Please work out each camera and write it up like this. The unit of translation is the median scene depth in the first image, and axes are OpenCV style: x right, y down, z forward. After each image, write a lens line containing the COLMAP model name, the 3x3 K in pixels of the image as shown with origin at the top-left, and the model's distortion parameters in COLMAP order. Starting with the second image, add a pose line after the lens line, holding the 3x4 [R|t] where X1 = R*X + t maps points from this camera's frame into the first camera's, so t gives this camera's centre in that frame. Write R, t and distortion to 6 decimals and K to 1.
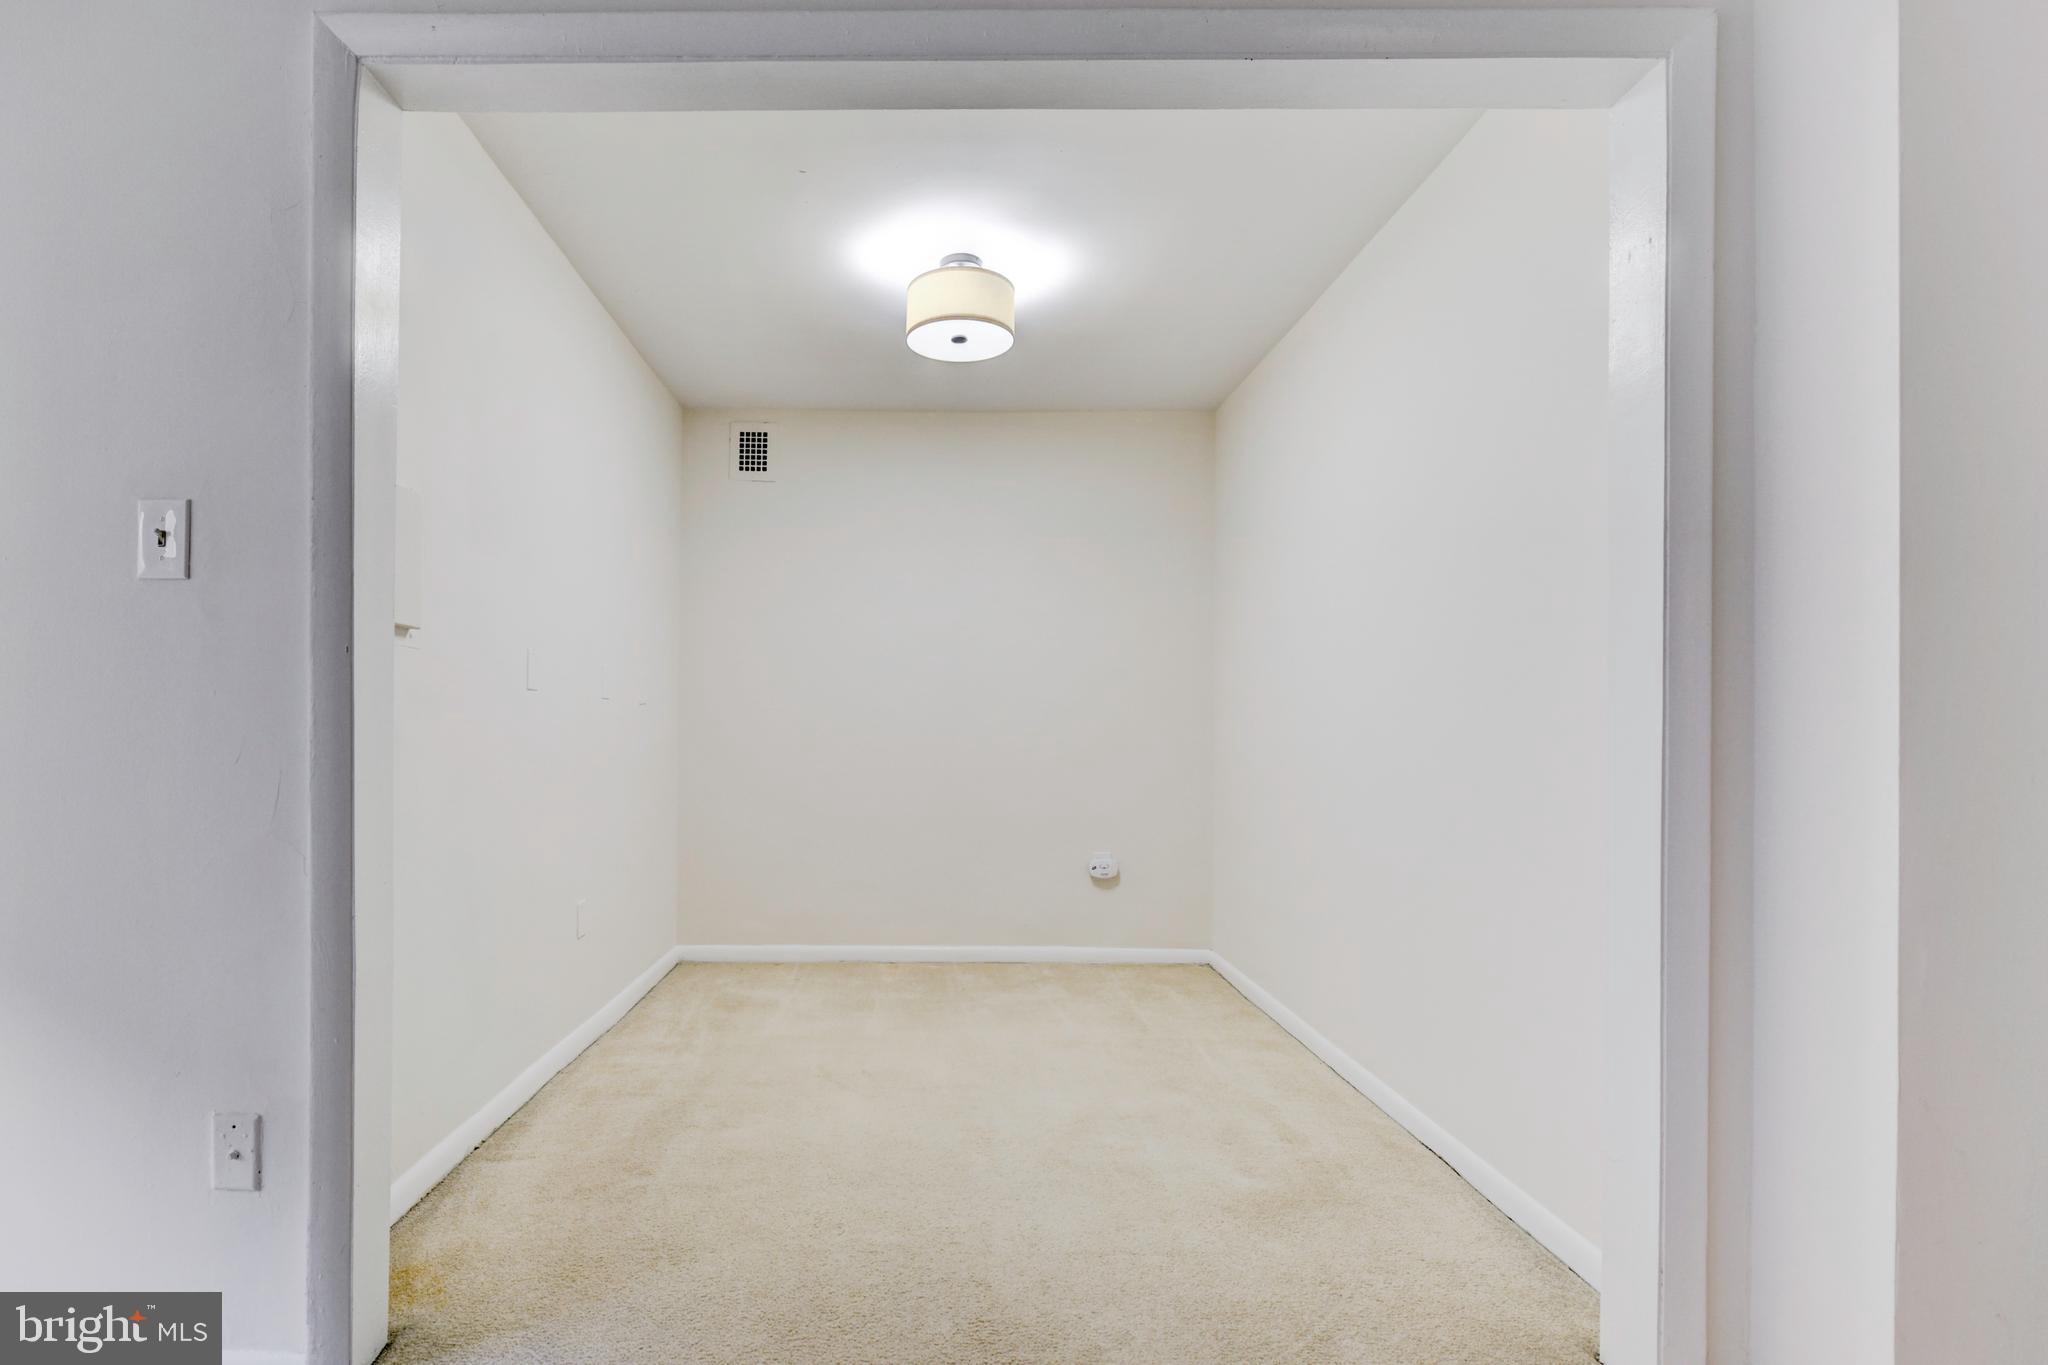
lens RADIAL K [[932.4, 0, 1022.7], [0, 932.4, 721.7], [0, 0, 1]] dist [-0.000082, 0.000001]
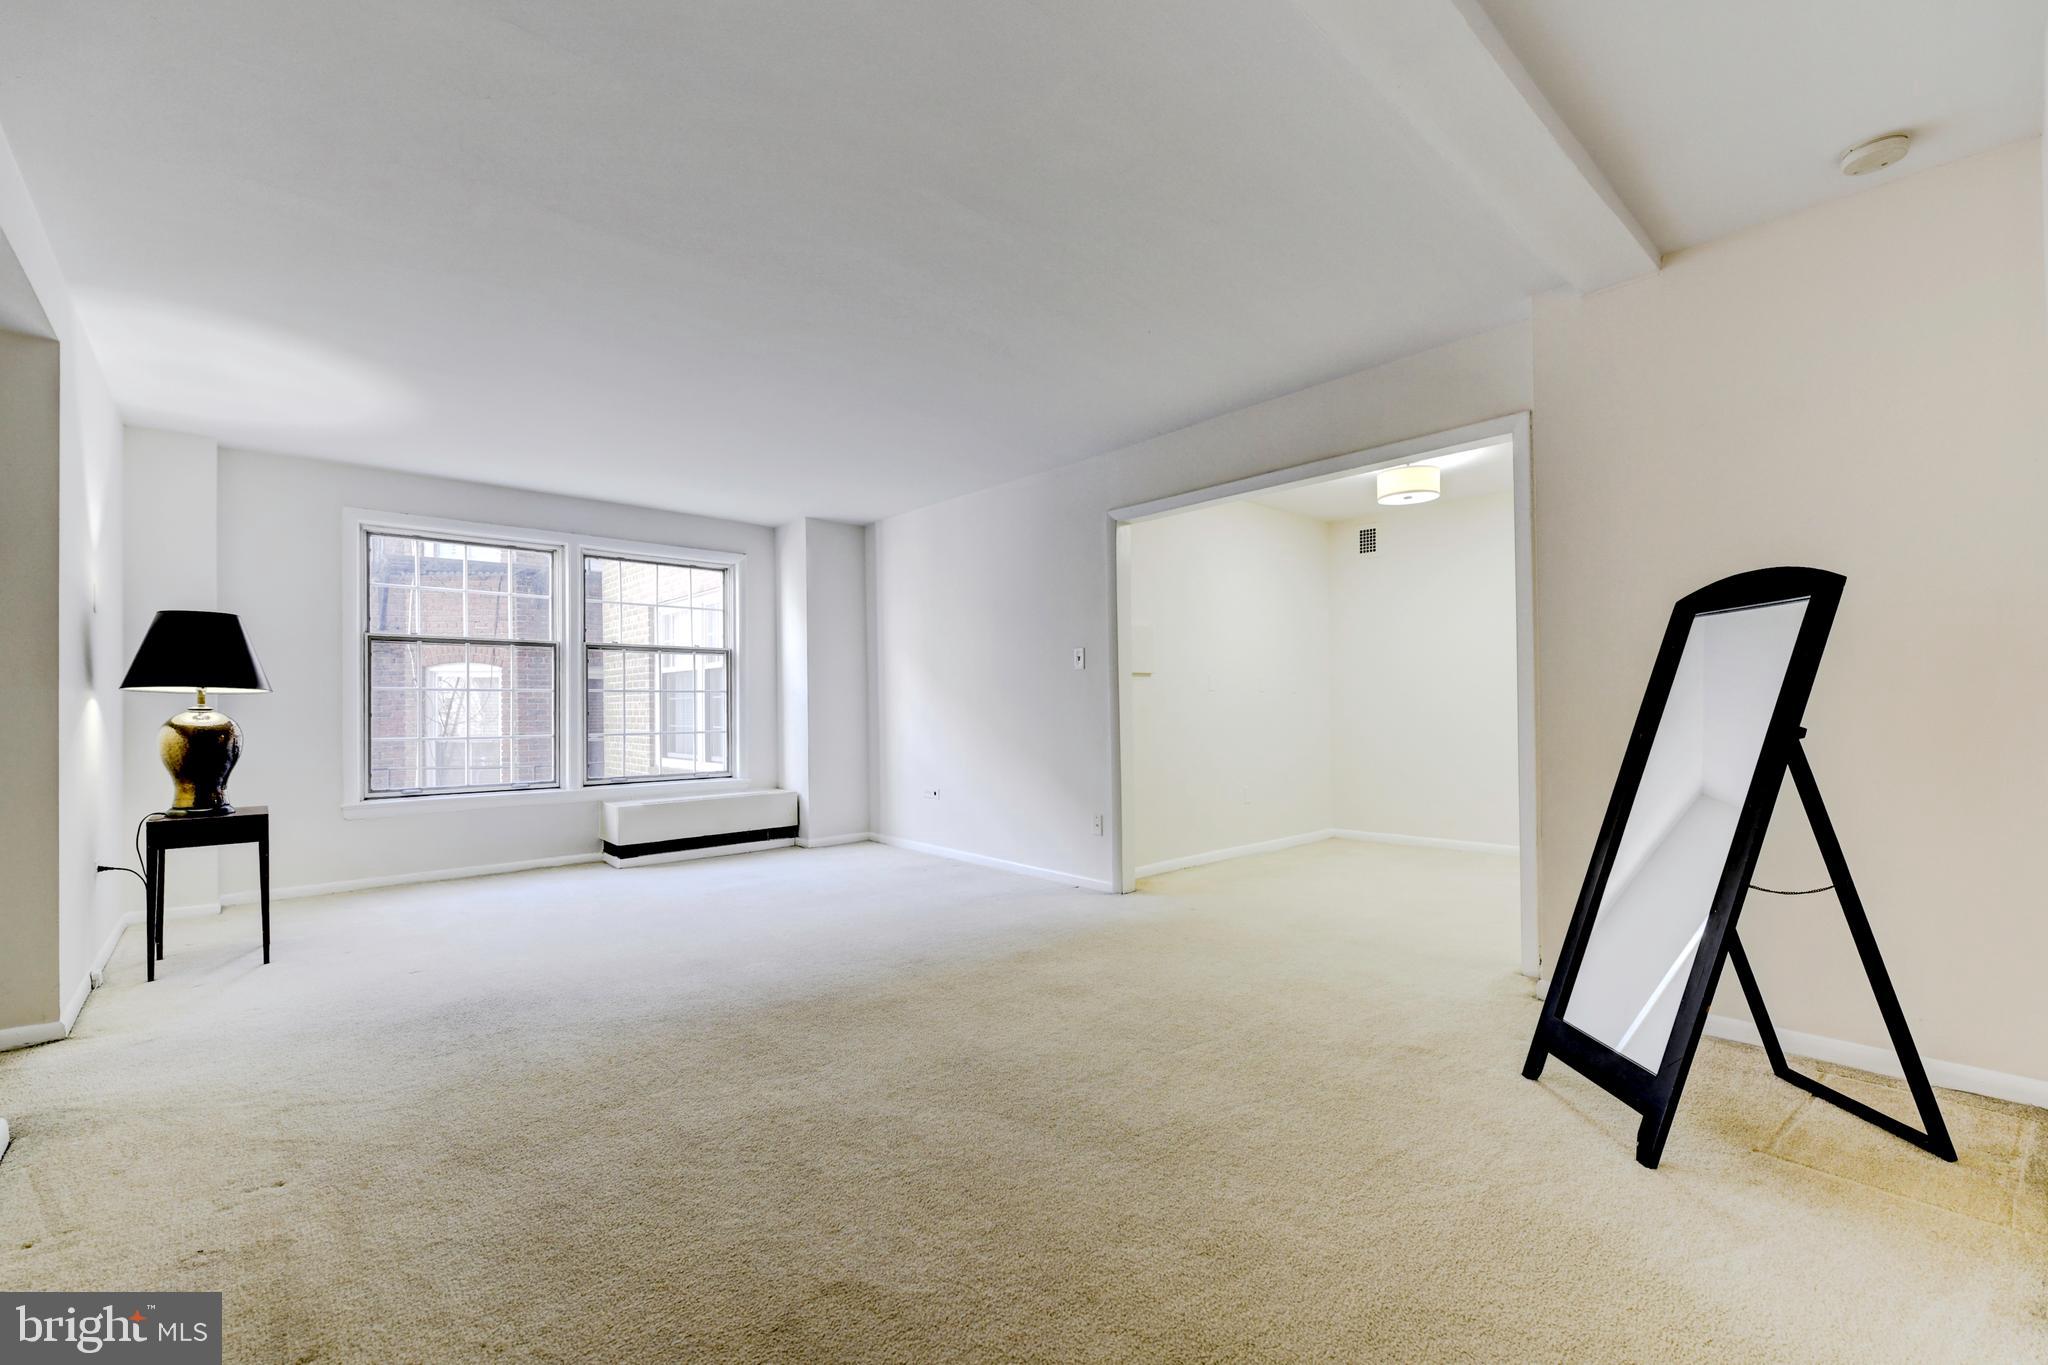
lens RADIAL K [[864.6, 0, 1024.0], [0, 864.6, 682.5], [0, 0, 1]] dist [0.000017, -0.000002]
pose [[0.589777, -0.019467, -0.807331, 1.681834], [0.010161, 0.999809, -0.016685, -0.035164], [0.807502, 0.001637, 0.589863, -1.190635]]
